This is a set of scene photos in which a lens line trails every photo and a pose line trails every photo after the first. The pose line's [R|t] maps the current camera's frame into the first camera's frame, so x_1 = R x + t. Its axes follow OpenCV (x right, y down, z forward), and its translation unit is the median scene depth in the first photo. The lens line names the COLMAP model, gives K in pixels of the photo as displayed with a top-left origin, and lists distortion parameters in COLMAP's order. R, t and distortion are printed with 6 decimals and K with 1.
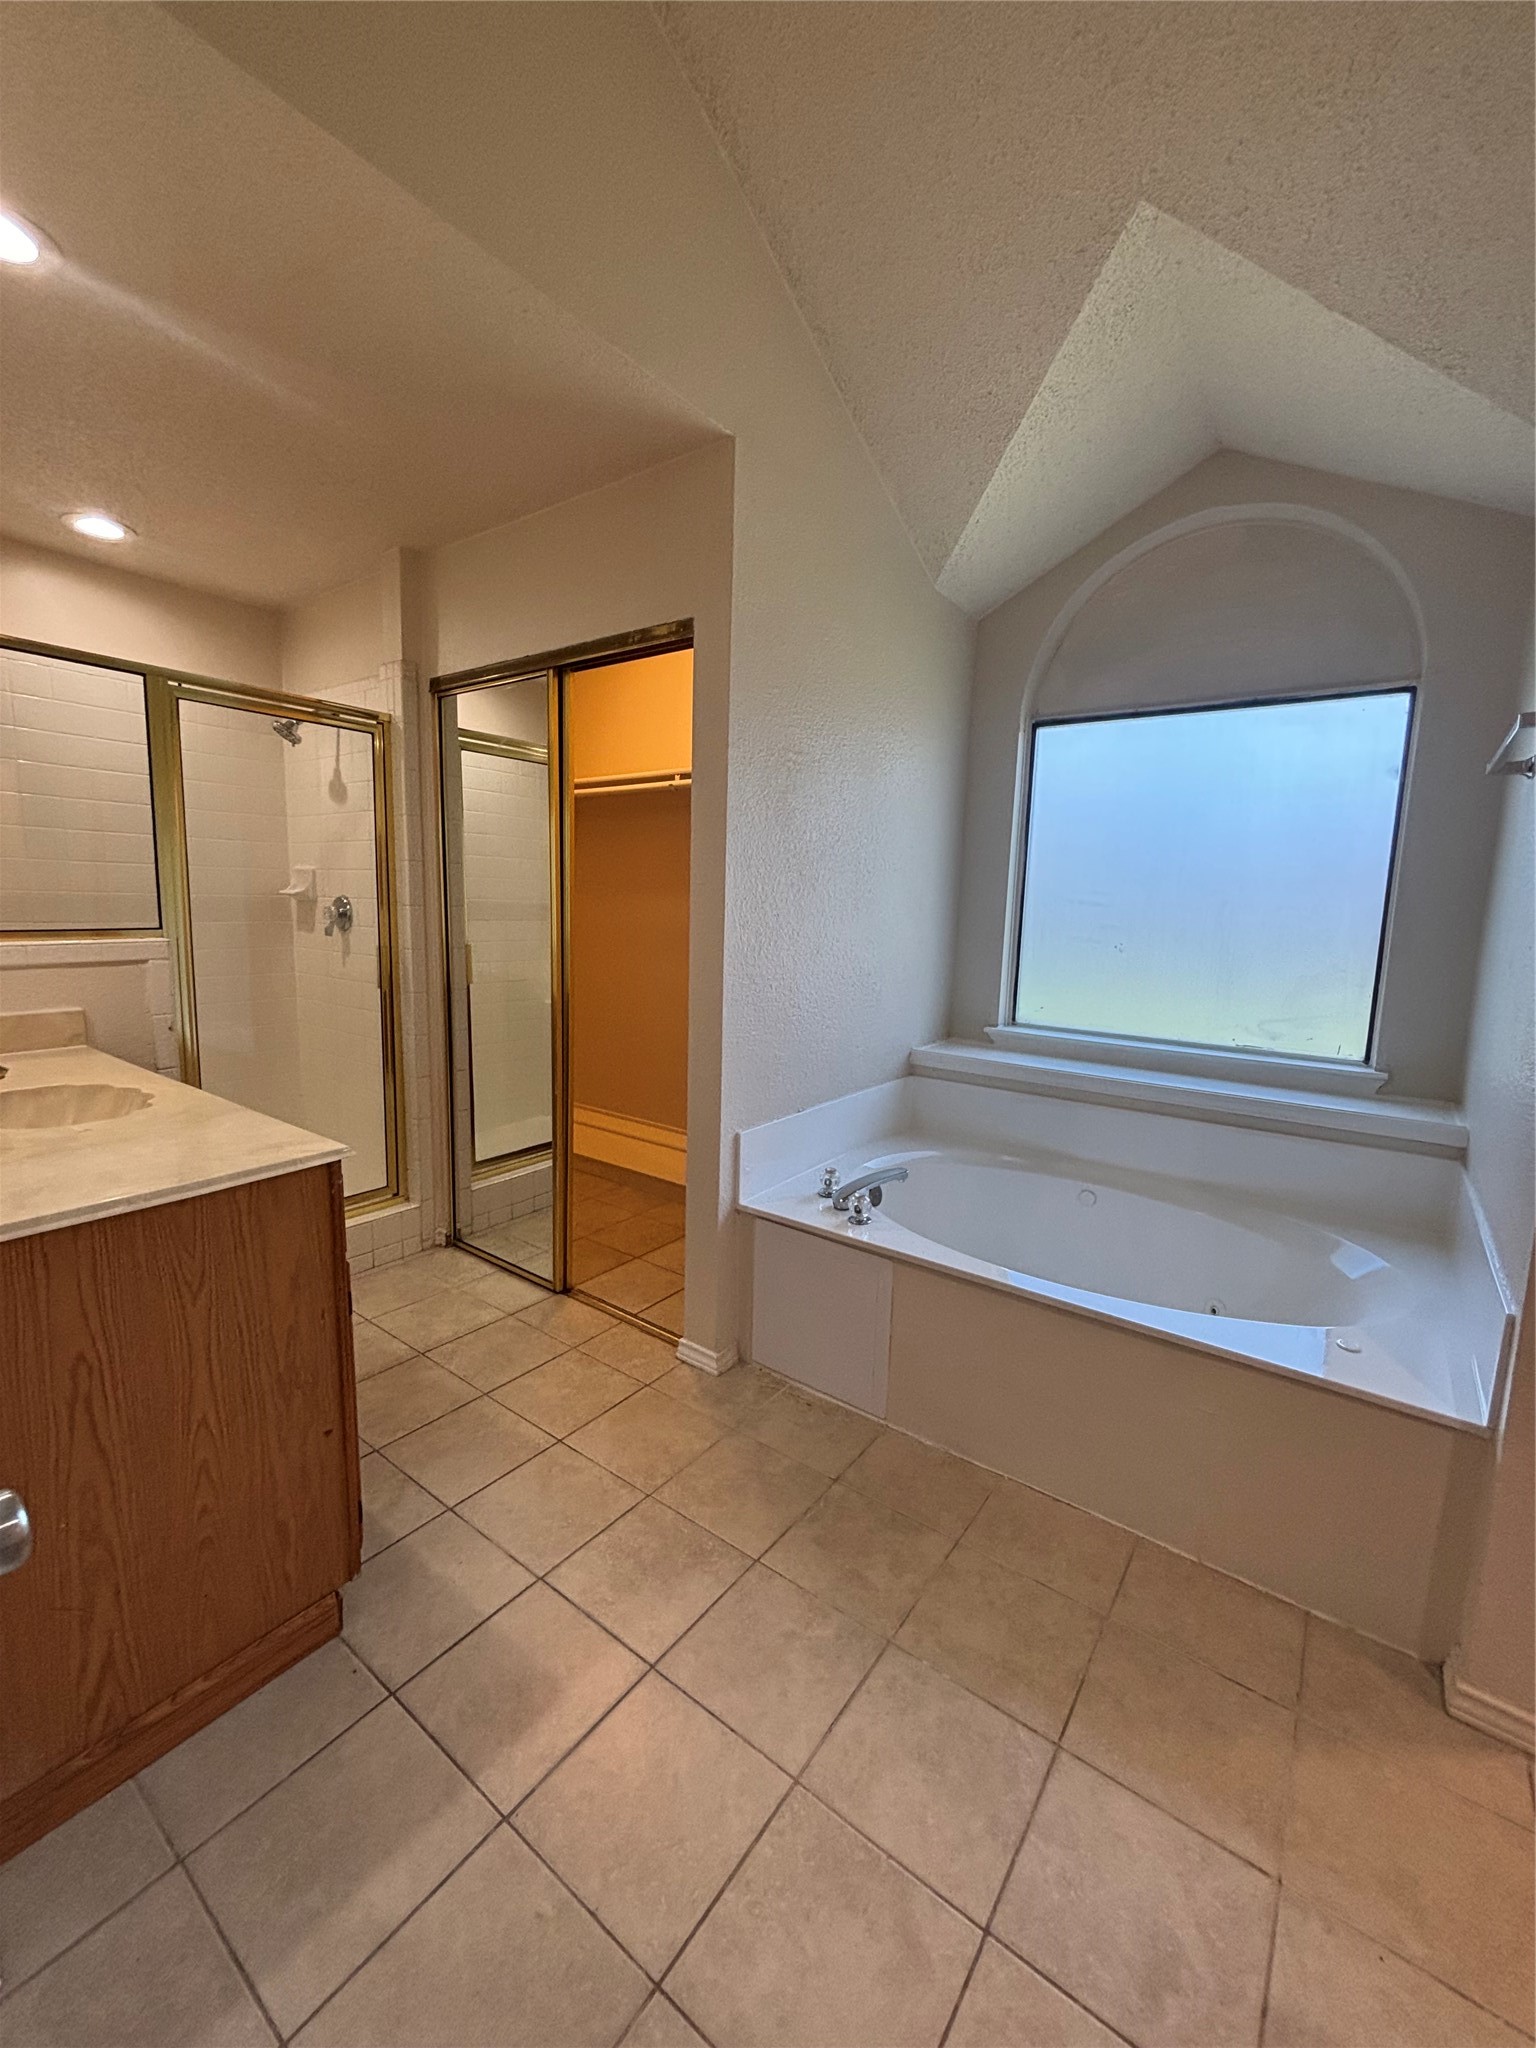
lens RADIAL K [[833.2, 0, 775.8], [0, 833.2, 1022.5], [0, 0, 1]] dist [0.001193, -0.000912]
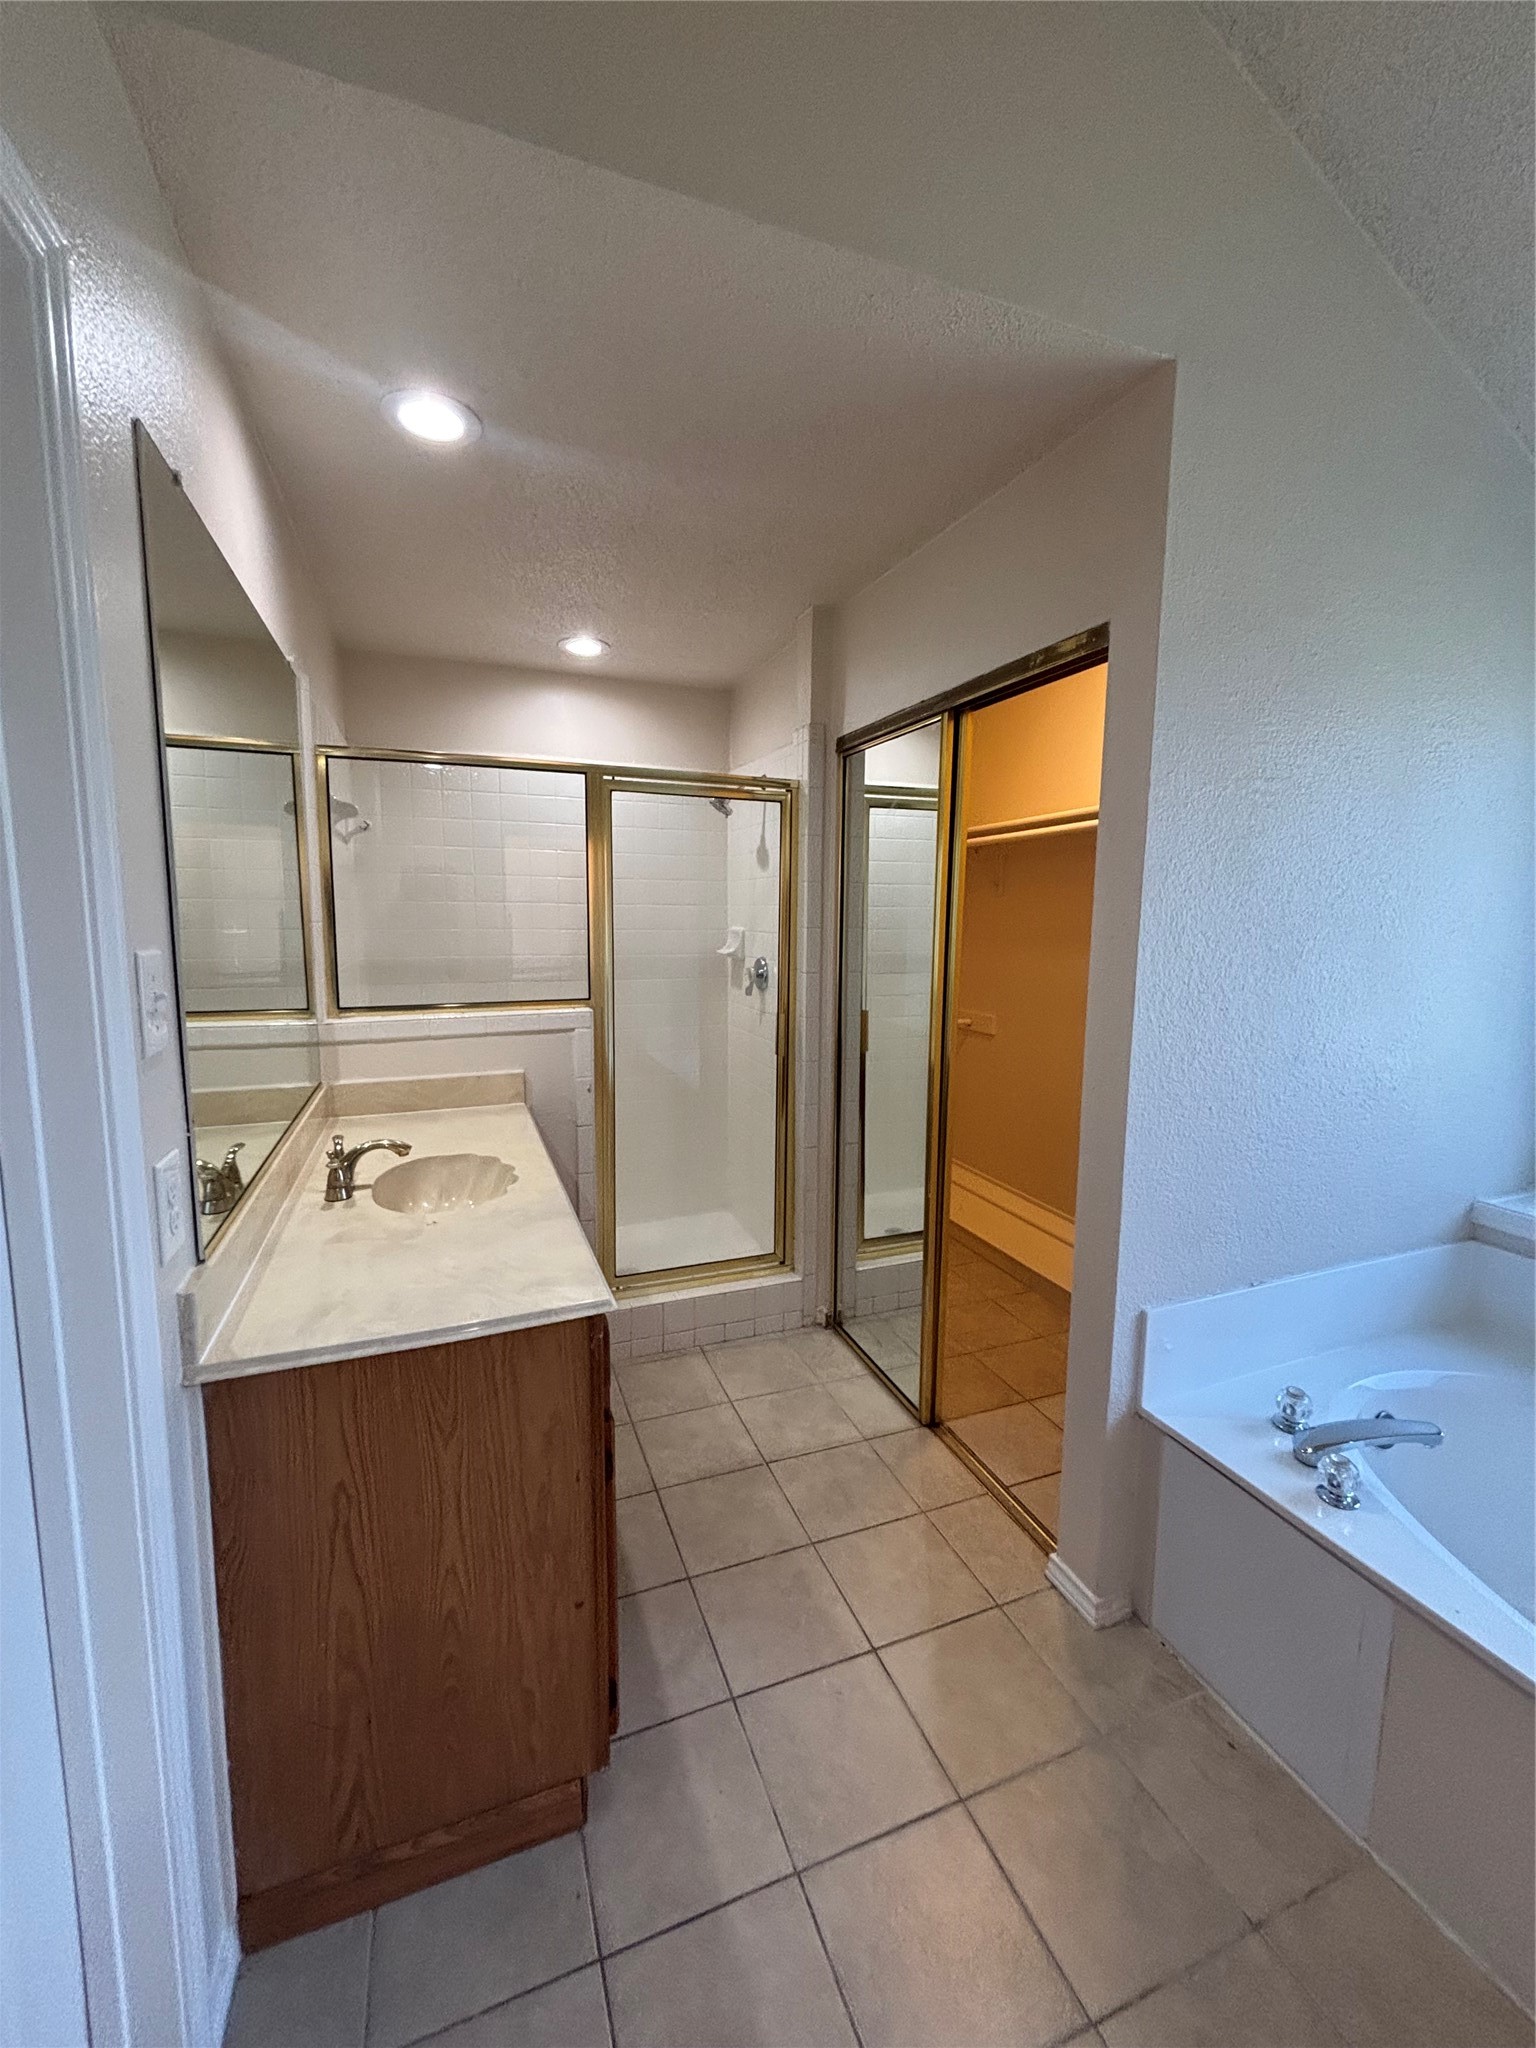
lens RADIAL K [[833.2, 0, 766.9], [0, 833.2, 1015.9], [0, 0, 1]] dist [0.001193, -0.000912]
pose [[0.841534, 0.046598, -0.538191, 0.056425], [-0.063844, 0.997870, -0.013431, -0.091242], [0.536419, 0.045663, 0.842716, 0.197329]]
